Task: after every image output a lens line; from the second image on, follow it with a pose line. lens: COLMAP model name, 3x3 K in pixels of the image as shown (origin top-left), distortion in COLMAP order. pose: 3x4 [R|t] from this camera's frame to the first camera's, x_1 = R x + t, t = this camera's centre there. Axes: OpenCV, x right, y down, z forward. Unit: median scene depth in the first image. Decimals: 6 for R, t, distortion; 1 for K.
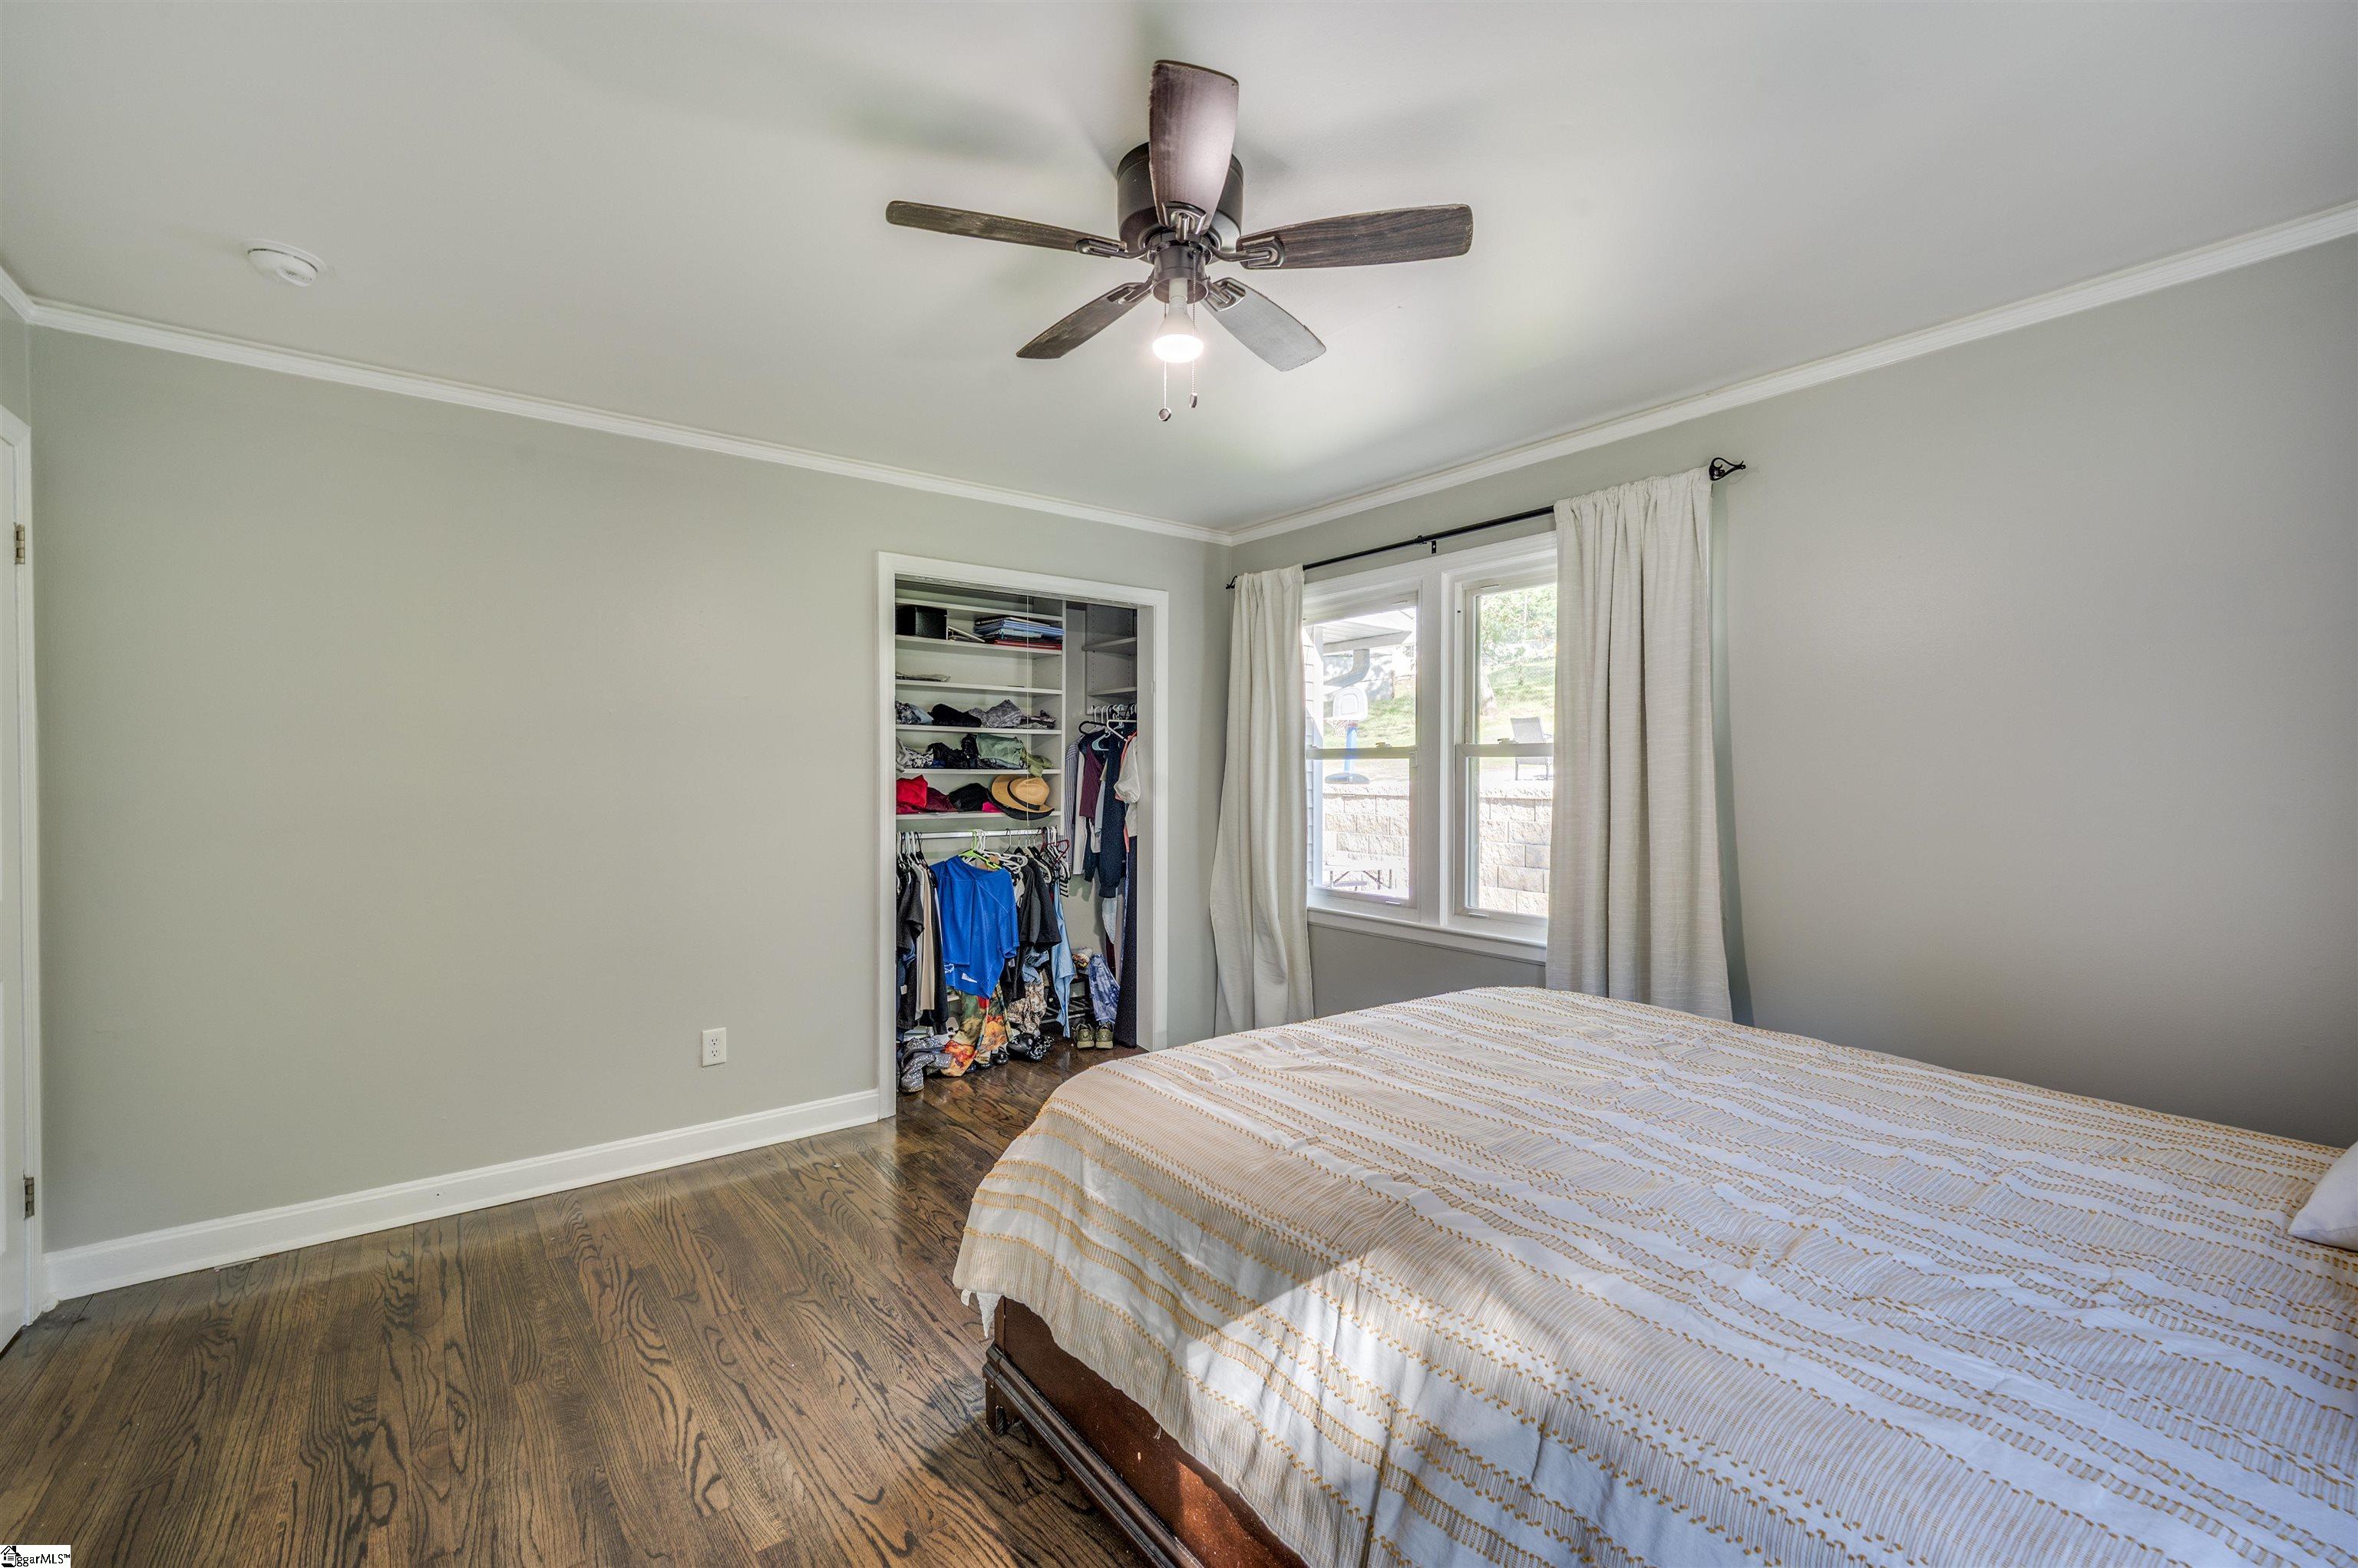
lens RADIAL K [[997.5, 0, 1179.0], [0, 997.5, 784.0], [0, 0, 1]] dist [0.002332, 0.000191]
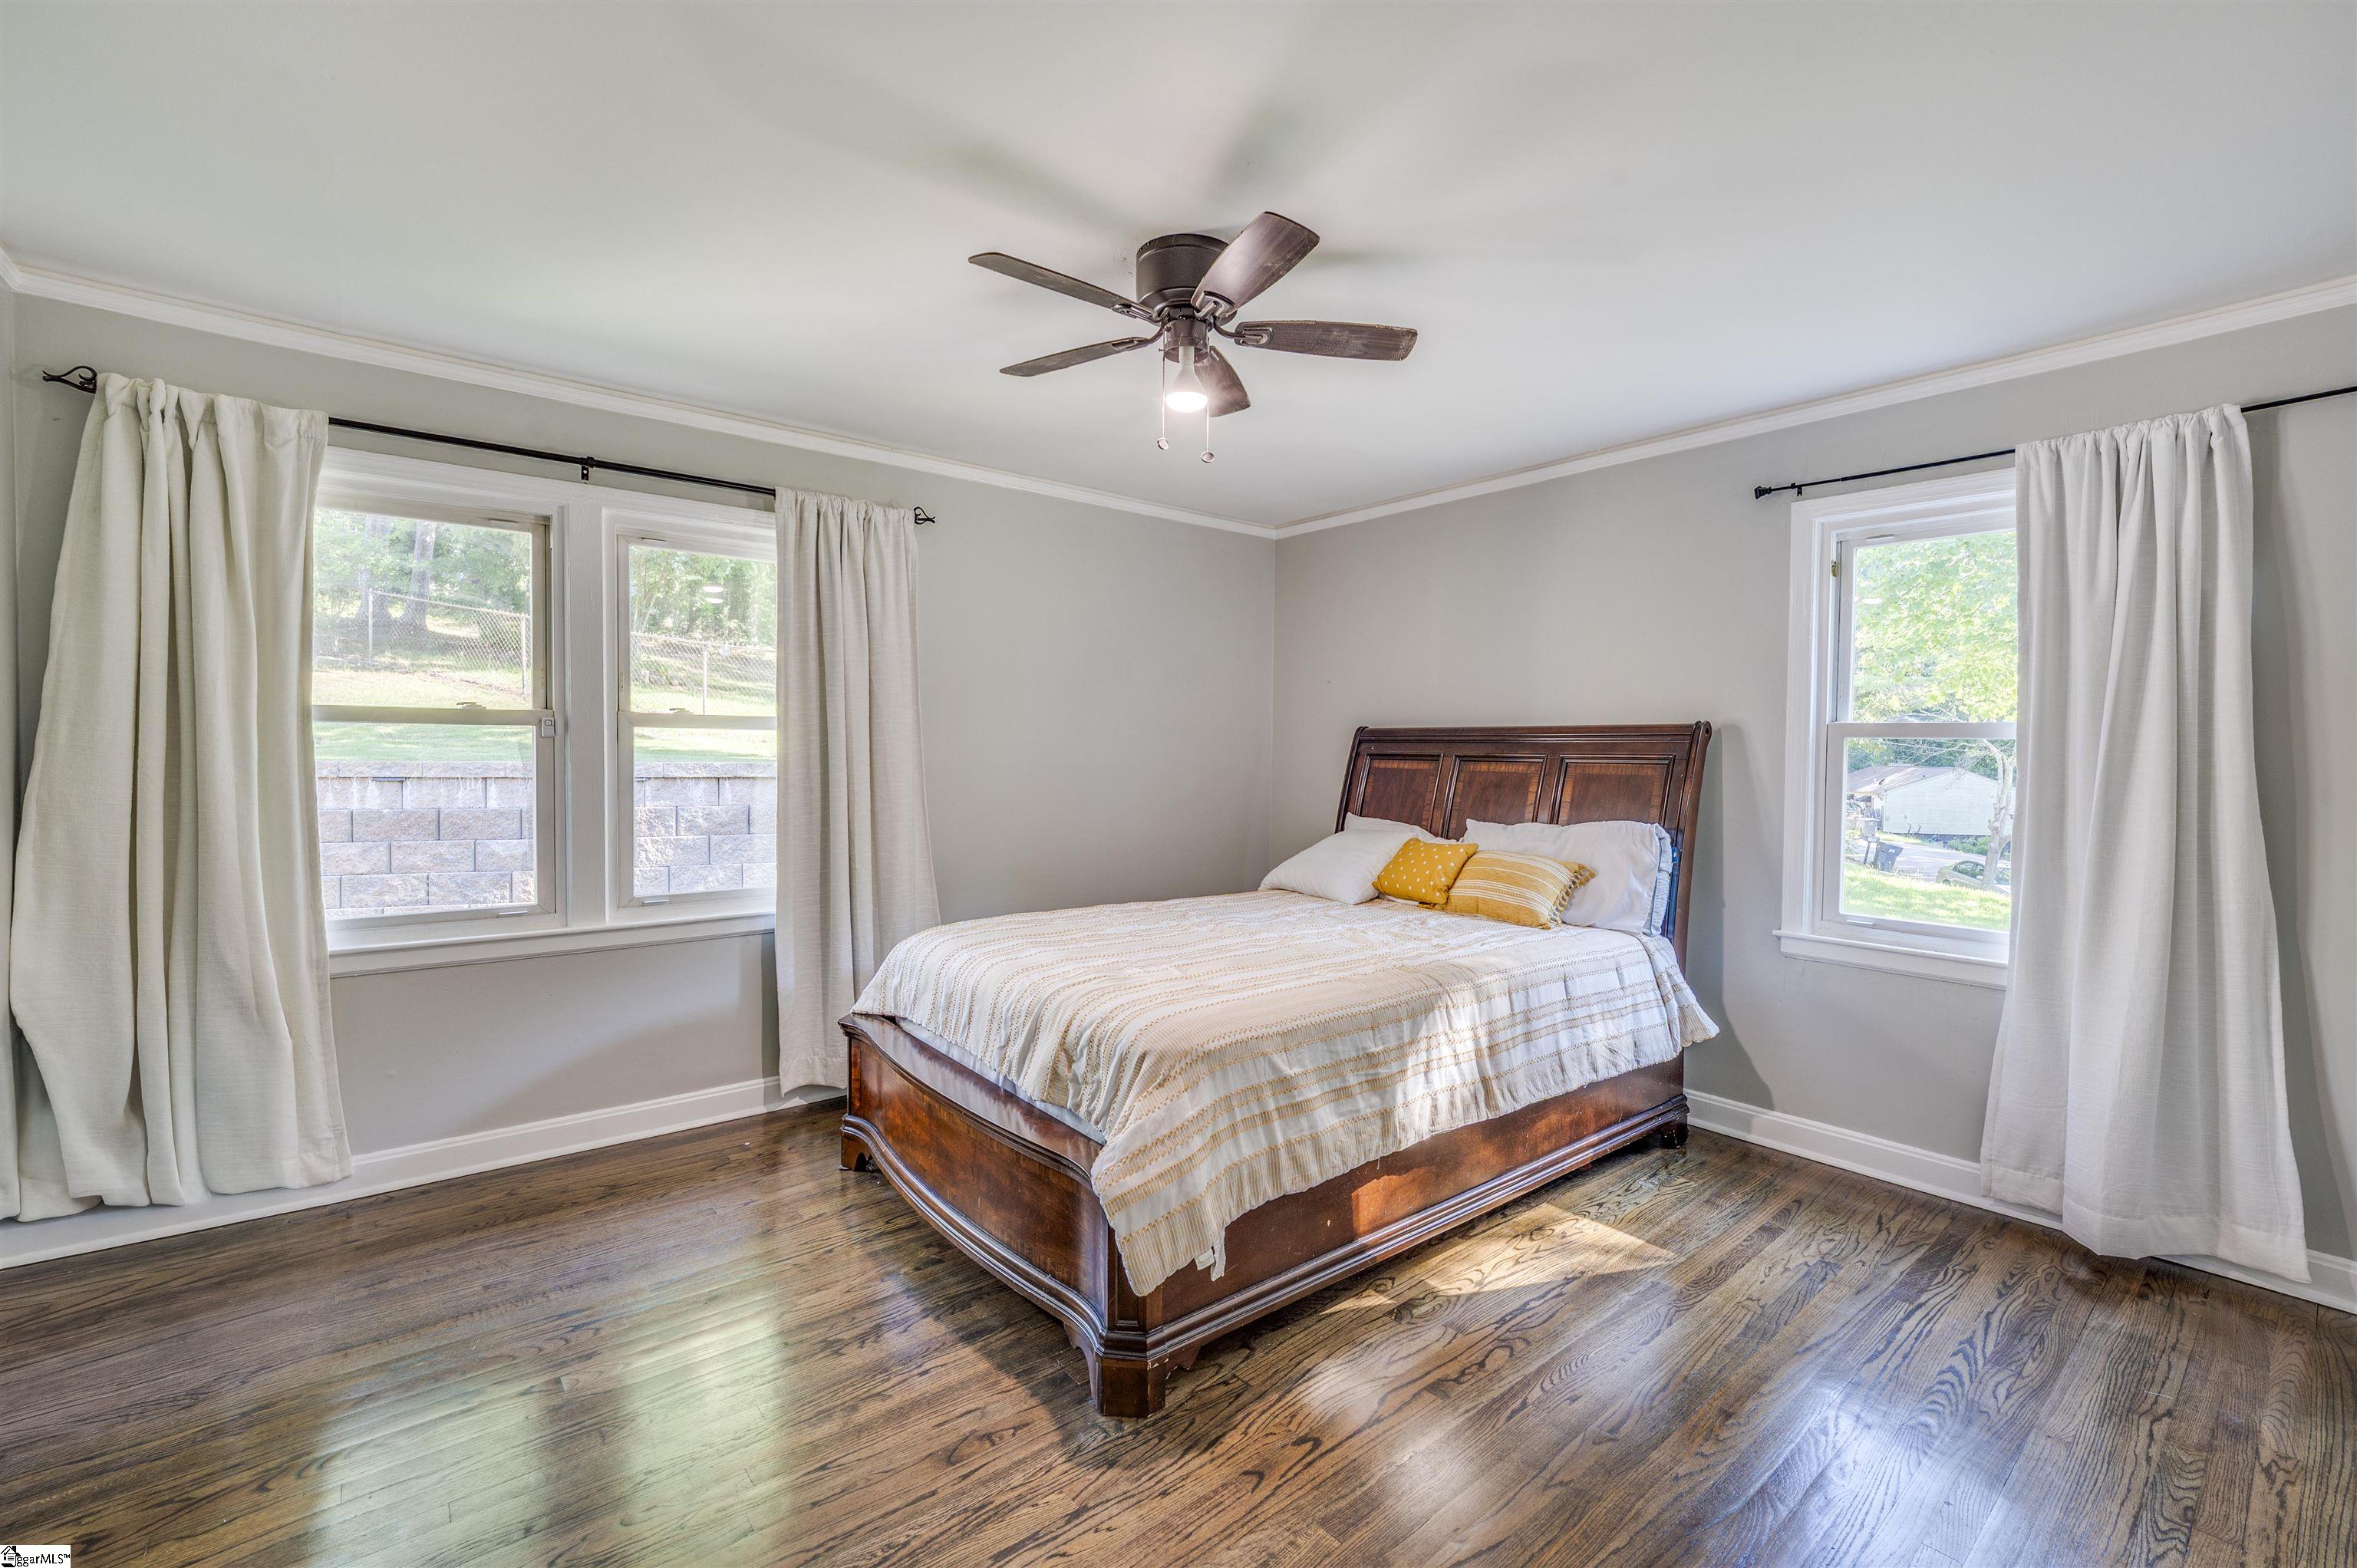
lens RADIAL K [[1058.9, 0, 1178.5], [0, 1058.9, 784.0], [0, 0, 1]] dist [-0.002286, -0.000551]
pose [[-0.060415, -0.025829, 0.997839, -0.826427], [0.004472, 0.999648, 0.026147, 0.000513], [-0.998163, 0.006042, -0.060278, 0.705624]]
